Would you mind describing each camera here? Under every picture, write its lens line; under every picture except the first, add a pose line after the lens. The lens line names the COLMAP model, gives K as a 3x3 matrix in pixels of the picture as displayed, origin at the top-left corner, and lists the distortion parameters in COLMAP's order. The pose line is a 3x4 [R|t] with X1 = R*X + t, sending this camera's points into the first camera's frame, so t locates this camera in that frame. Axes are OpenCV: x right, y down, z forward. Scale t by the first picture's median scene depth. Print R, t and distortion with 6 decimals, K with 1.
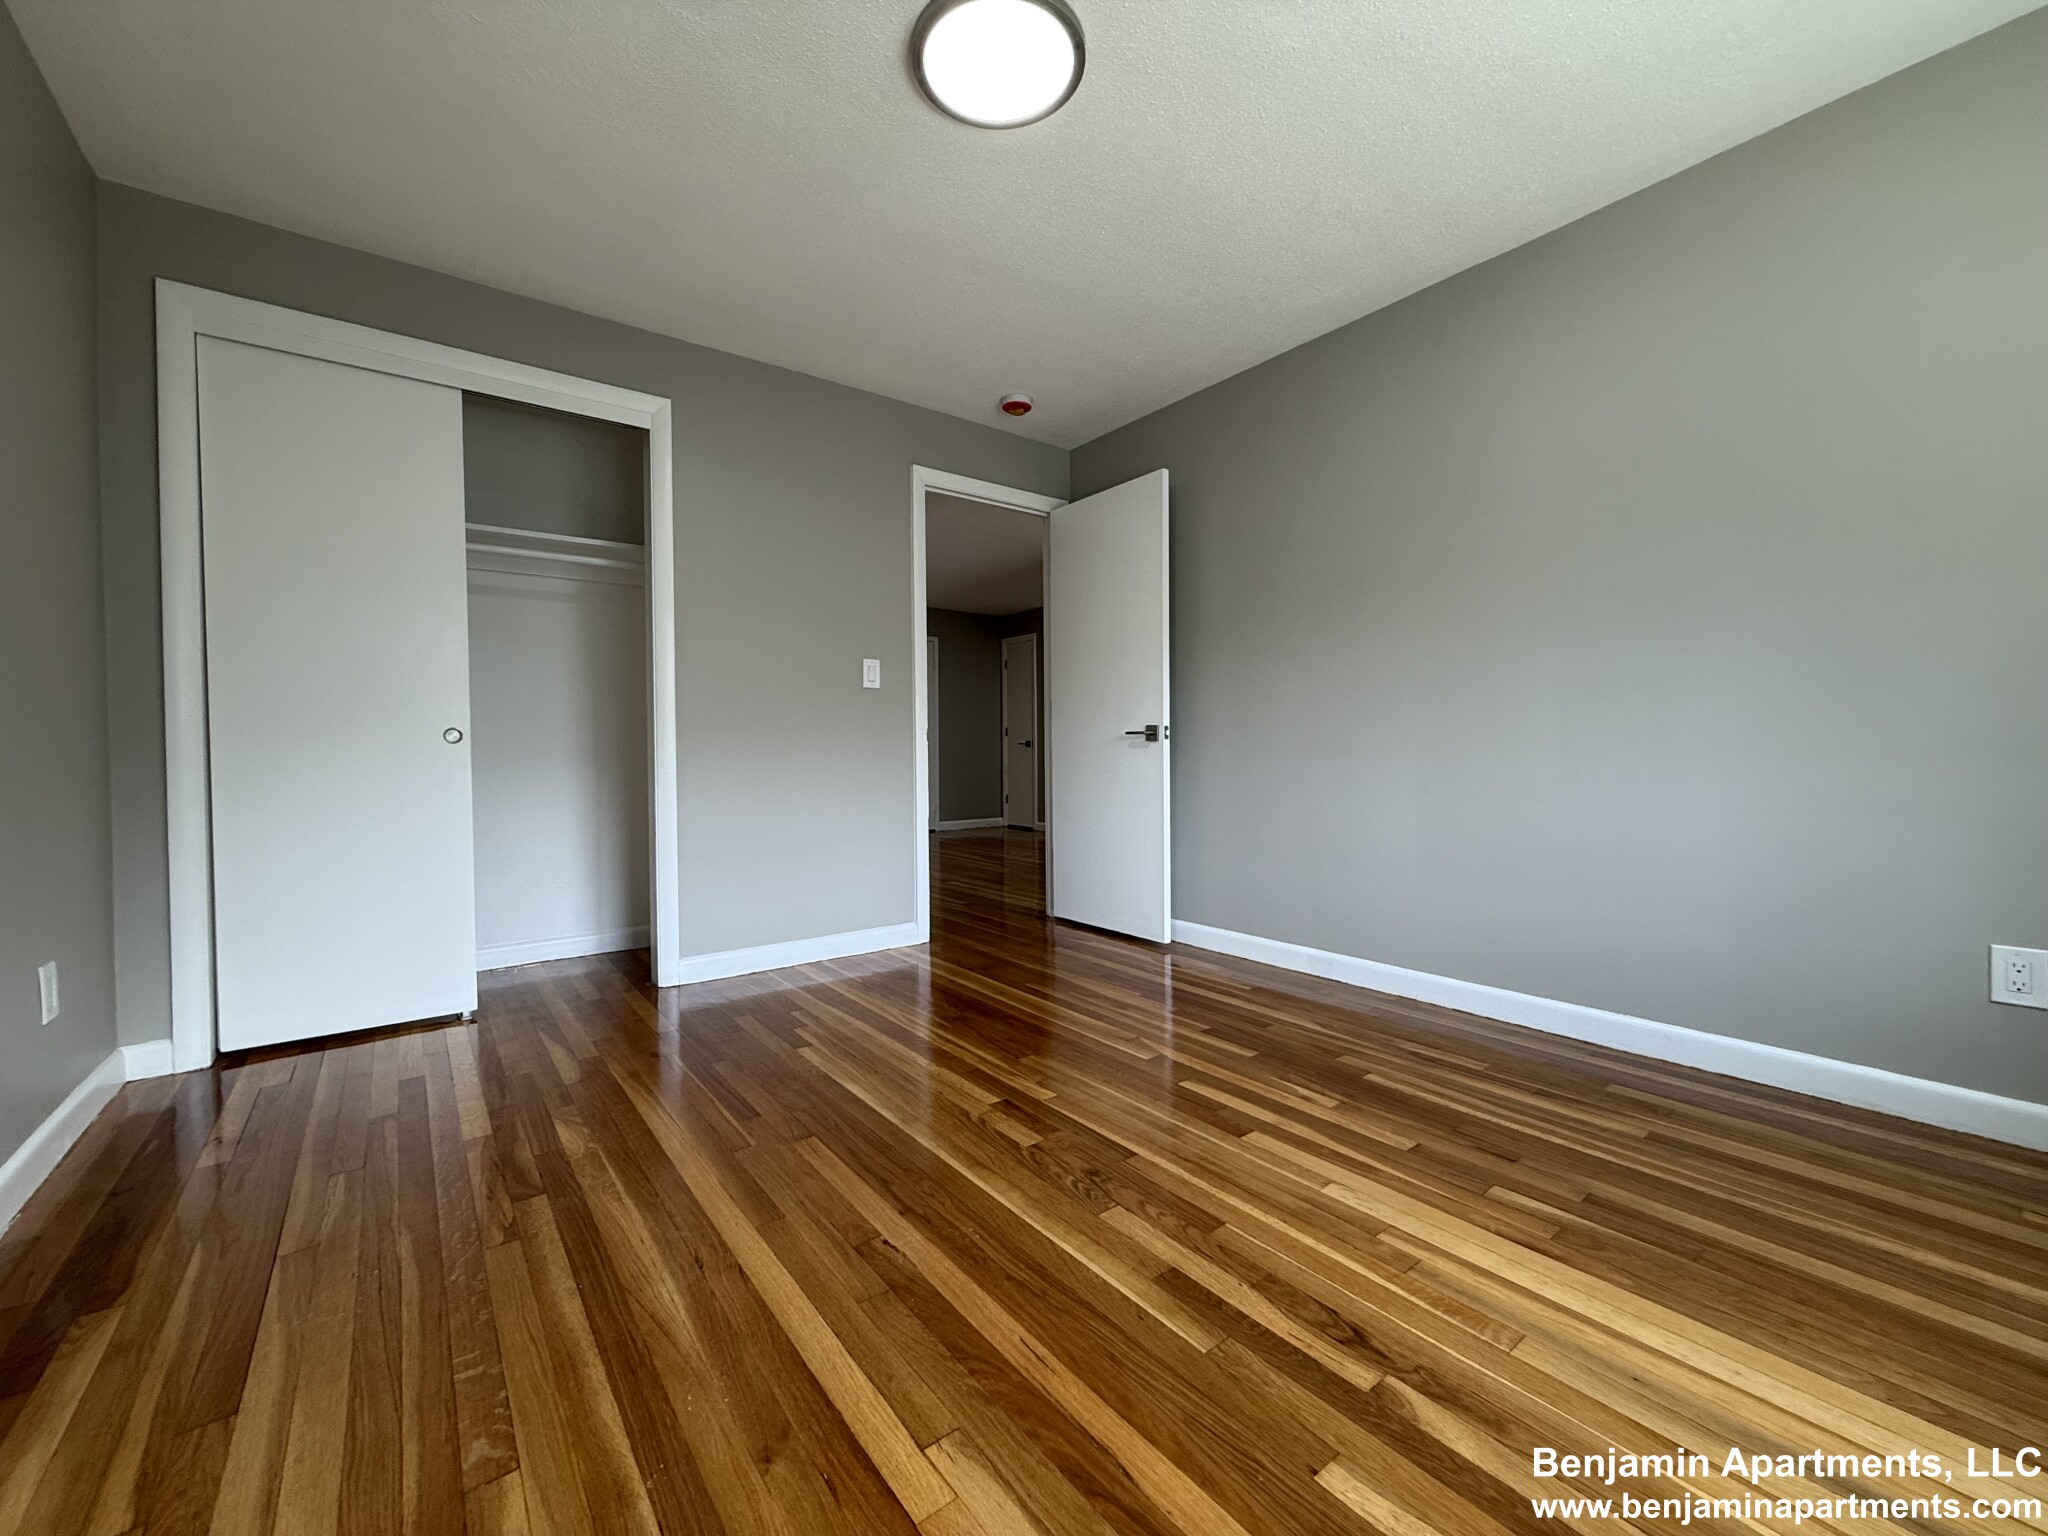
lens RADIAL K [[817.4, 0, 1017.9], [0, 817.4, 765.7], [0, 0, 1]] dist [-0.000353, 0.000288]
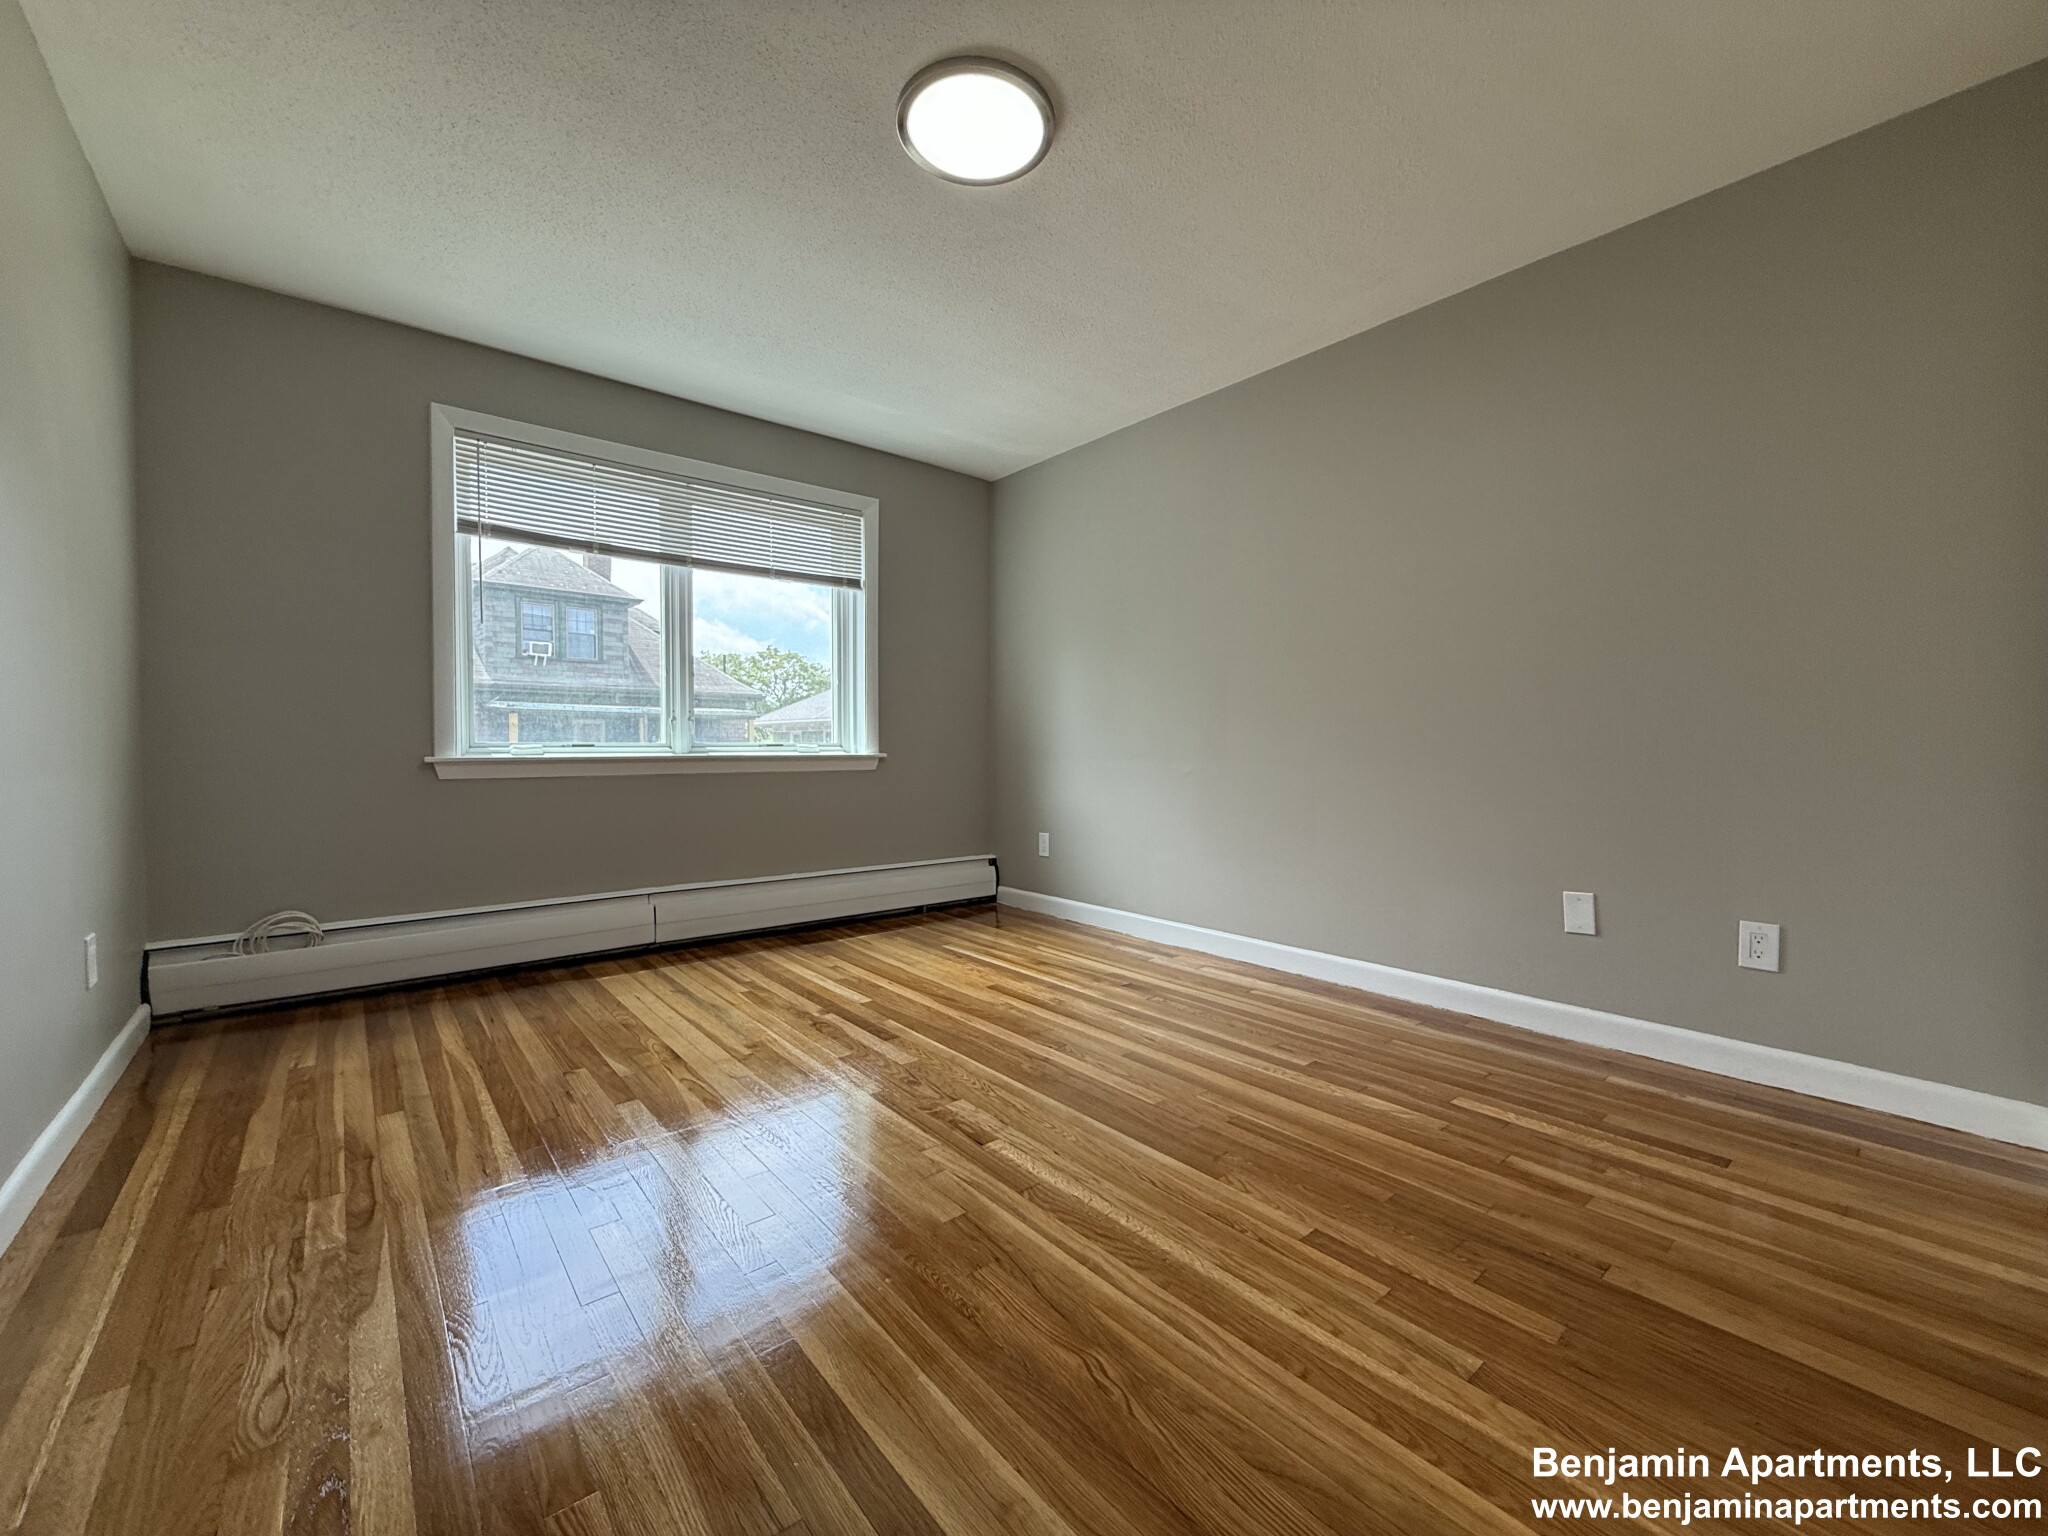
lens RADIAL K [[817.4, 0, 1017.9], [0, 817.4, 765.7], [0, 0, 1]] dist [-0.000353, 0.000288]
pose [[-0.999120, 0.008156, -0.041152, -0.025199], [0.006309, 0.998975, 0.044813, -0.058156], [0.041475, 0.044514, -0.998147, 2.176542]]
